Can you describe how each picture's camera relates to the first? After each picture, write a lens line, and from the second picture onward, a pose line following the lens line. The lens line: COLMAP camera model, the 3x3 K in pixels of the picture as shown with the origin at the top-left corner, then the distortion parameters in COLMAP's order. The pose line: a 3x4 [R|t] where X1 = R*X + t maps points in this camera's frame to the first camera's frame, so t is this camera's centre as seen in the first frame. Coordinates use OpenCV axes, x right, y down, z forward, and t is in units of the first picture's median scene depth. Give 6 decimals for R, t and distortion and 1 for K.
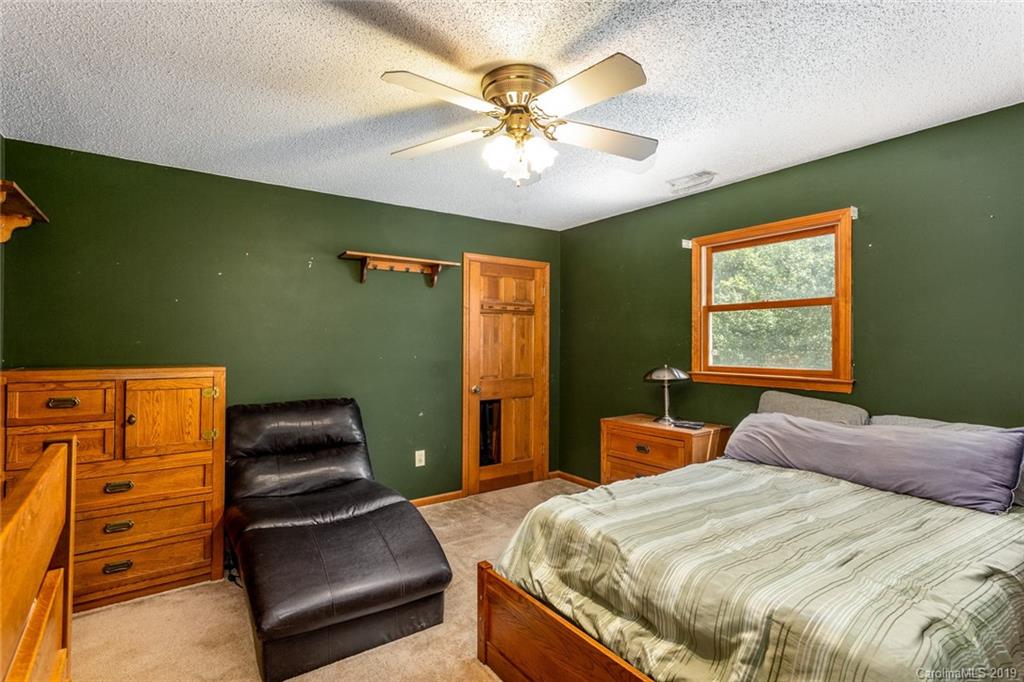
lens RADIAL K [[486.6, 0, 517.8], [0, 486.6, 338.4], [0, 0, 1]] dist [0.001768, 0.001085]
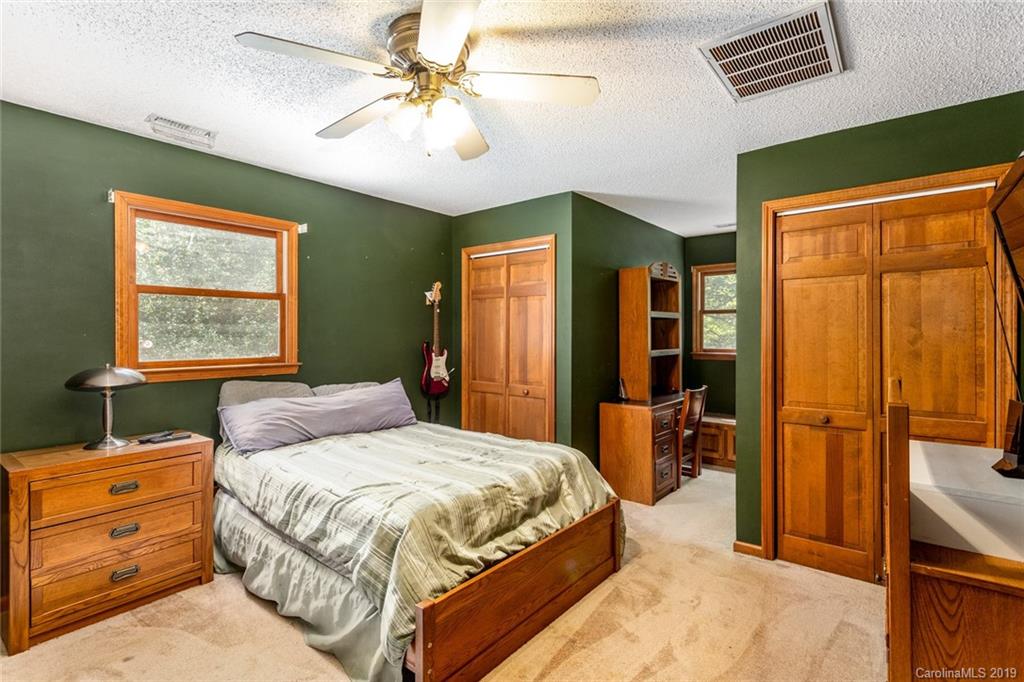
lens RADIAL K [[486.6, 0, 509.1], [0, 486.6, 338.3], [0, 0, 1]] dist [0.001768, 0.001085]
pose [[-0.240431, -0.013191, 0.970577, -0.630532], [-0.009711, 0.999890, 0.011184, 0.004750], [-0.970618, -0.006737, -0.240532, 0.751919]]
